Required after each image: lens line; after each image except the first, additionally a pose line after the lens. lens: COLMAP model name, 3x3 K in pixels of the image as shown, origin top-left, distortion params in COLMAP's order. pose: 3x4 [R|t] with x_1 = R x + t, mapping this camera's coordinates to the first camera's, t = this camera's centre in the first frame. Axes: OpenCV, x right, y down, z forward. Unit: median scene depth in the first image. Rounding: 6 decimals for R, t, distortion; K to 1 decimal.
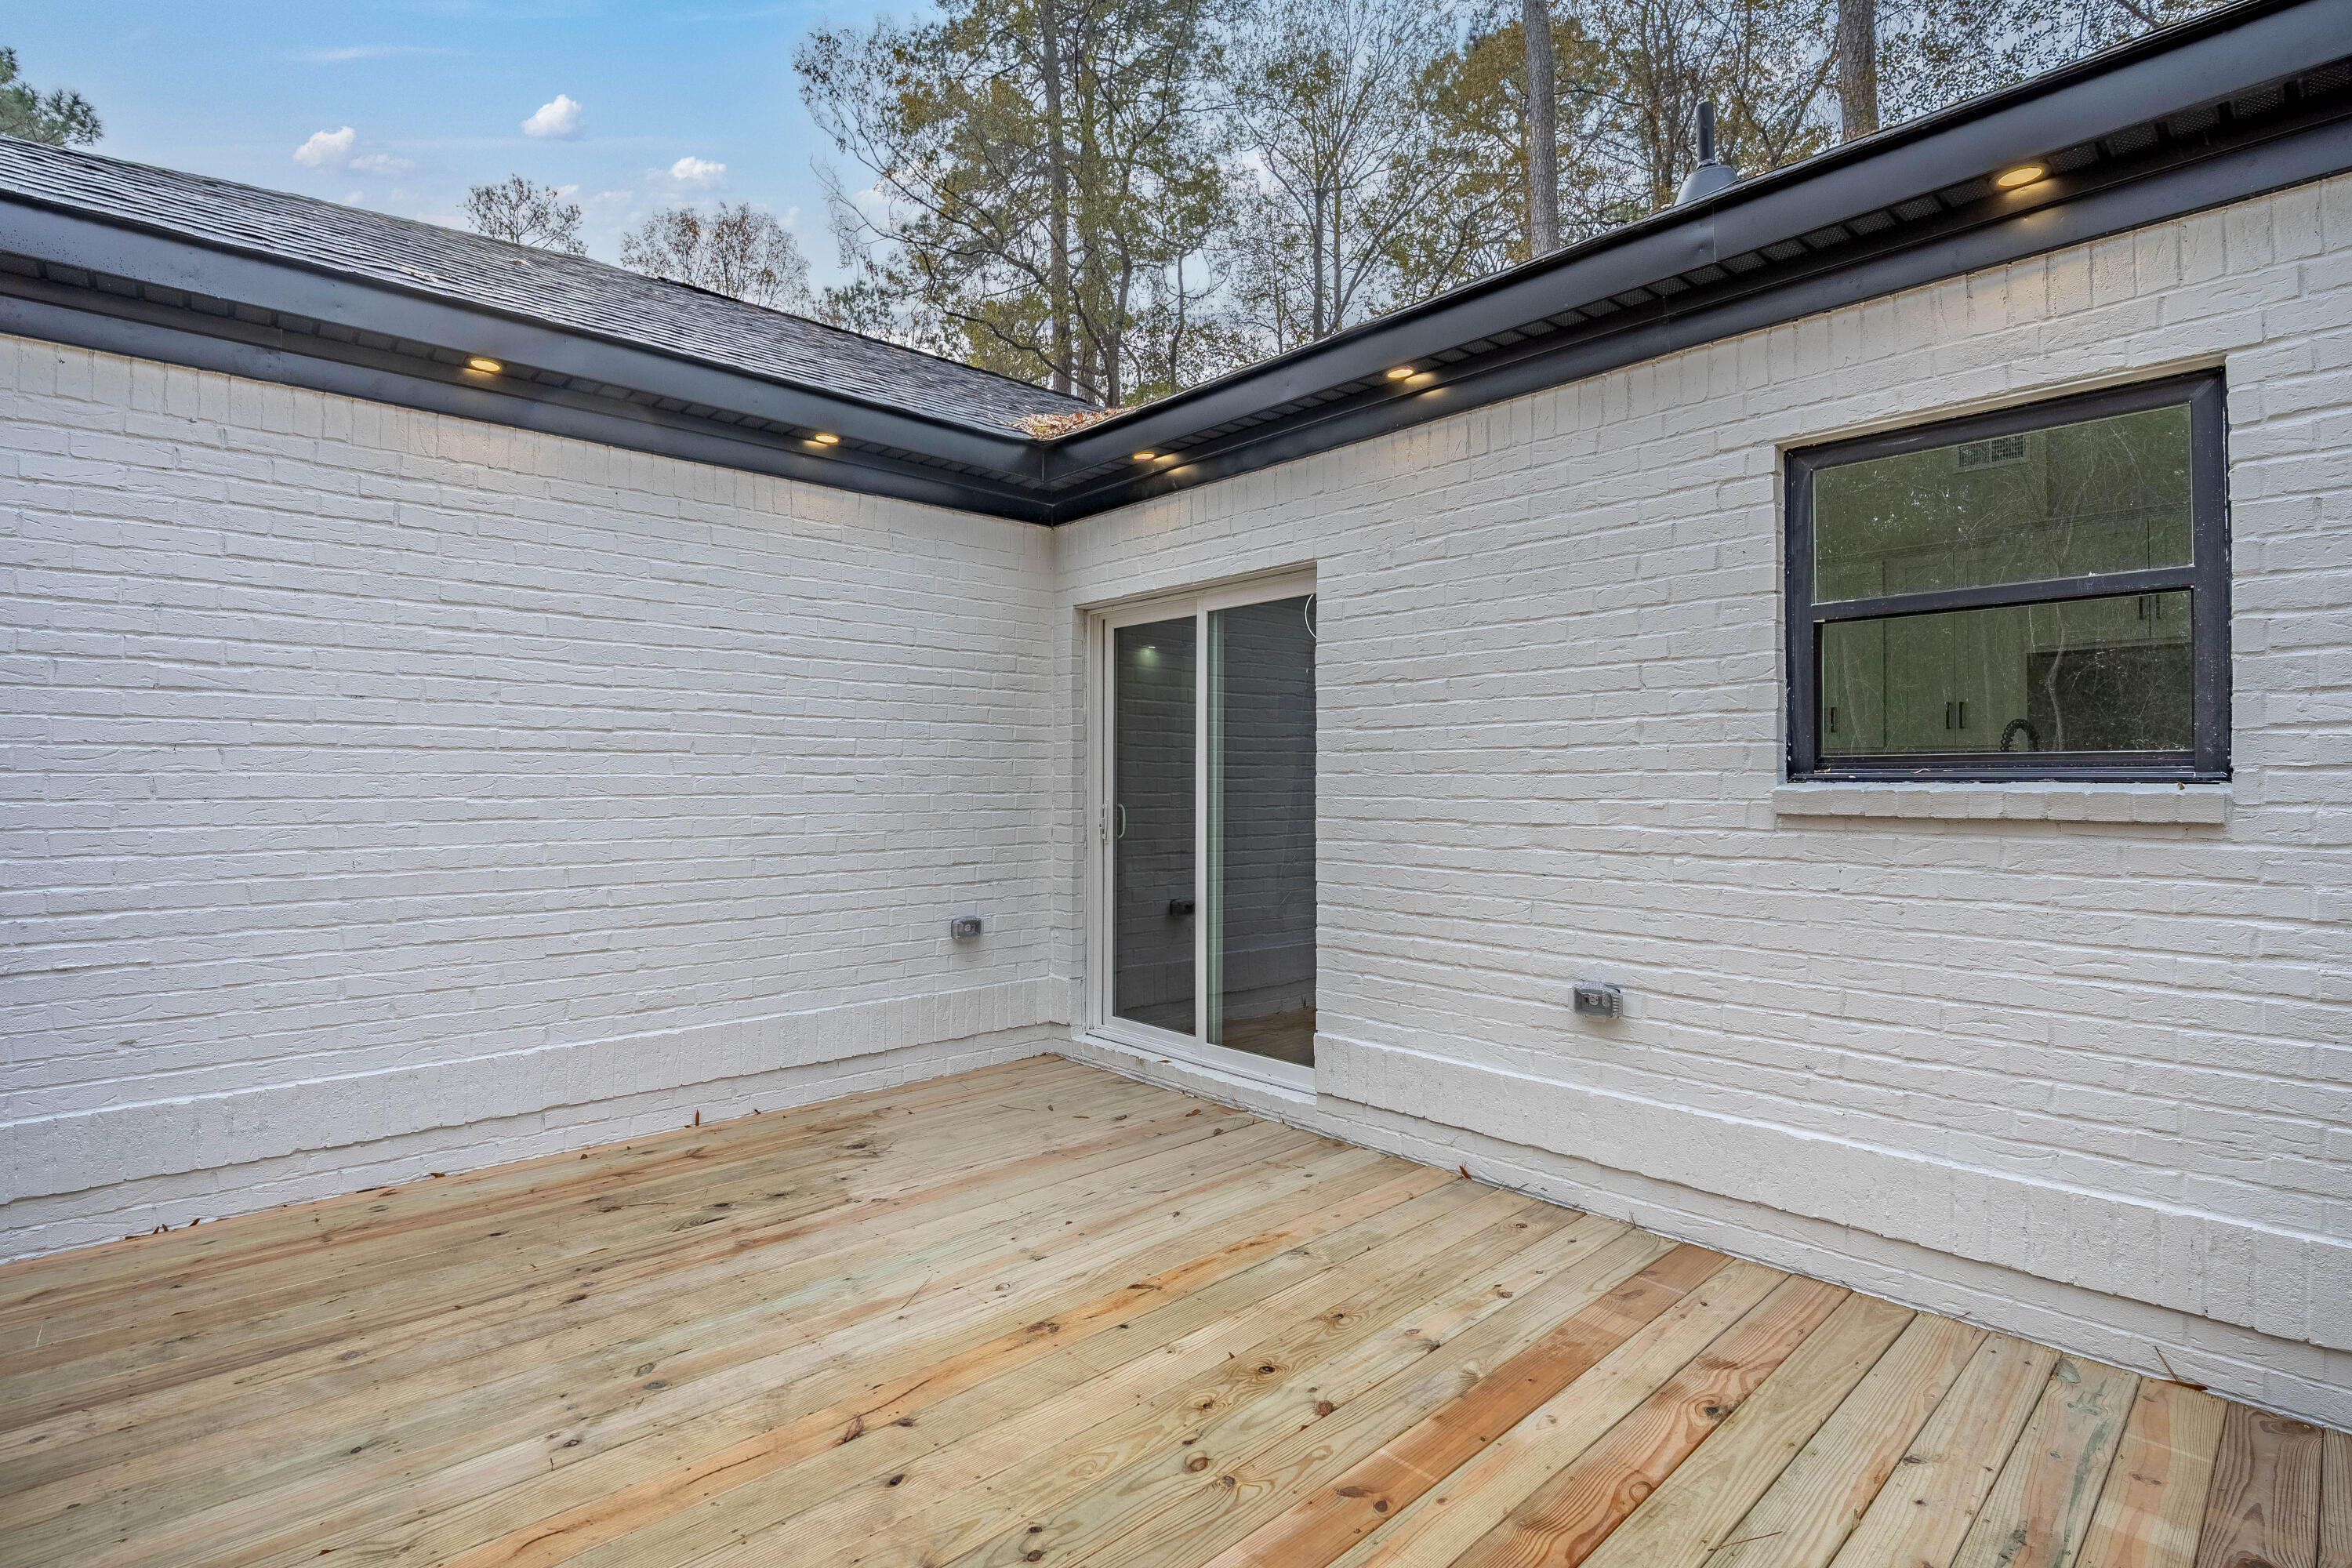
lens RADIAL K [[1107.0, 0, 1184.3], [0, 1107.0, 780.1], [0, 0, 1]] dist [-0.023732, 0.001170]
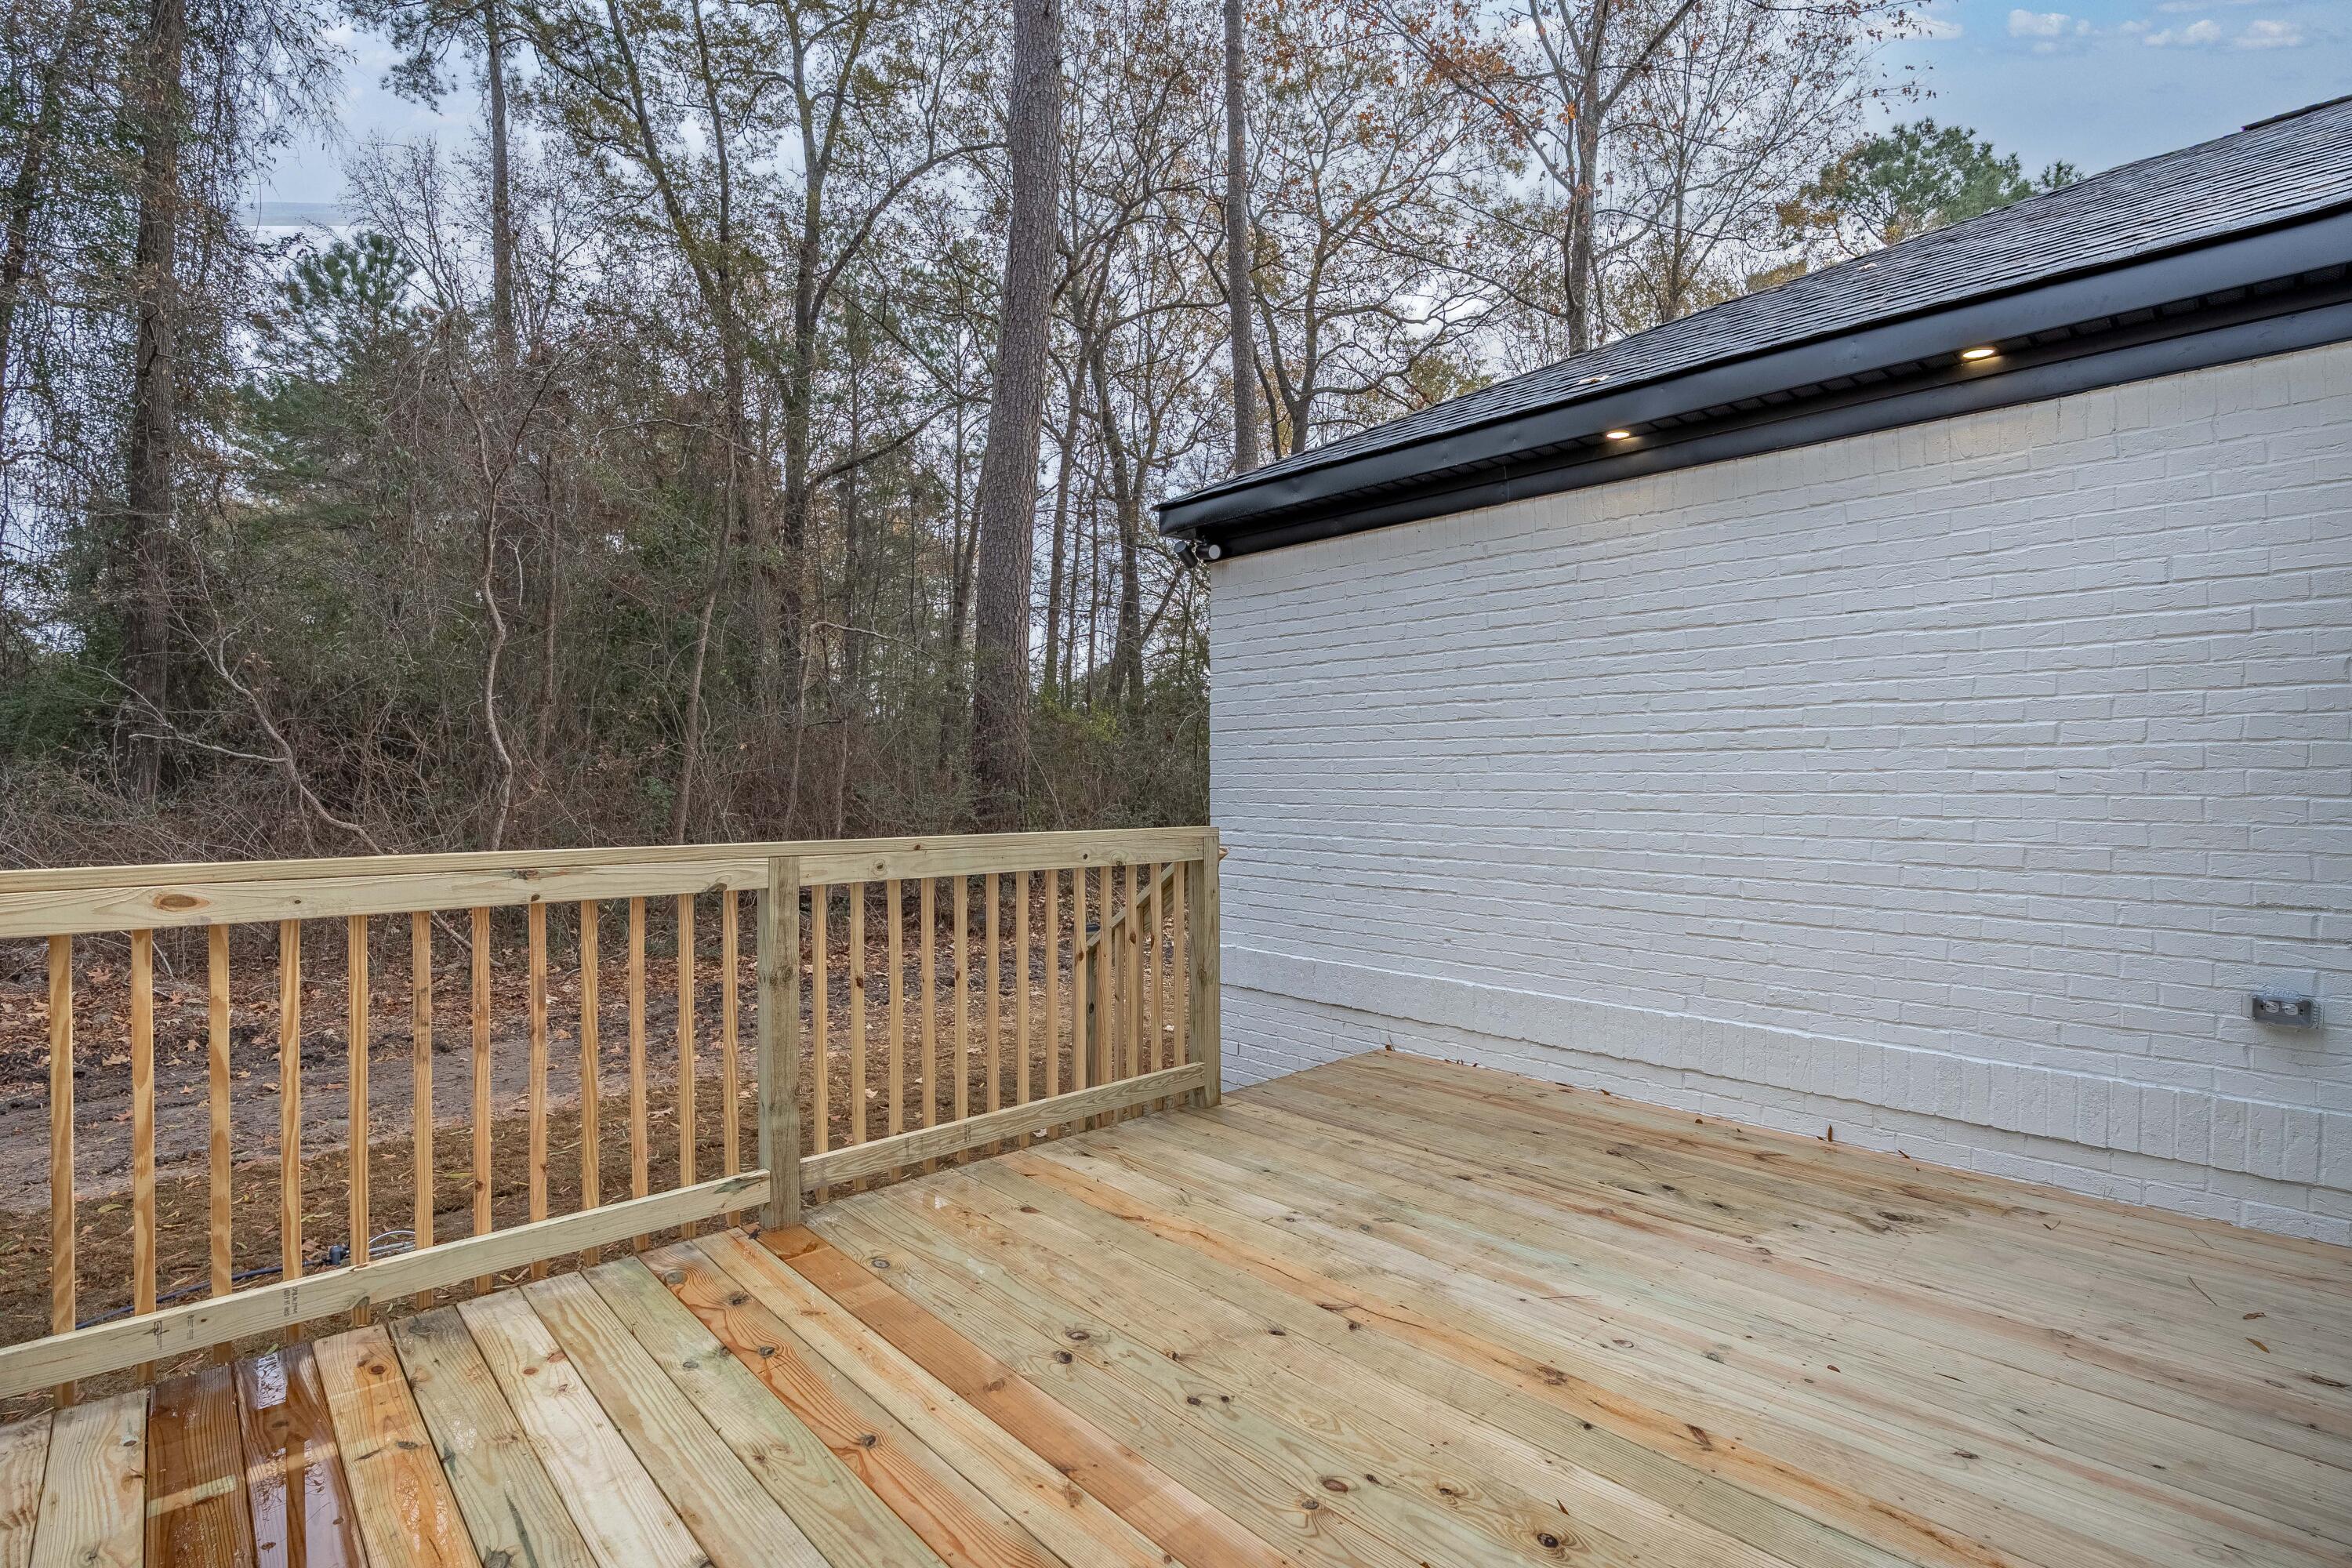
lens RADIAL K [[1107.0, 0, 1185.8], [0, 1107.0, 780.2], [0, 0, 1]] dist [-0.023732, 0.001170]
pose [[0.010683, 0.001561, -0.999942, 0.572665], [0.002744, 0.999995, 0.001590, -0.000144], [0.999939, -0.002761, 0.010679, 0.503860]]
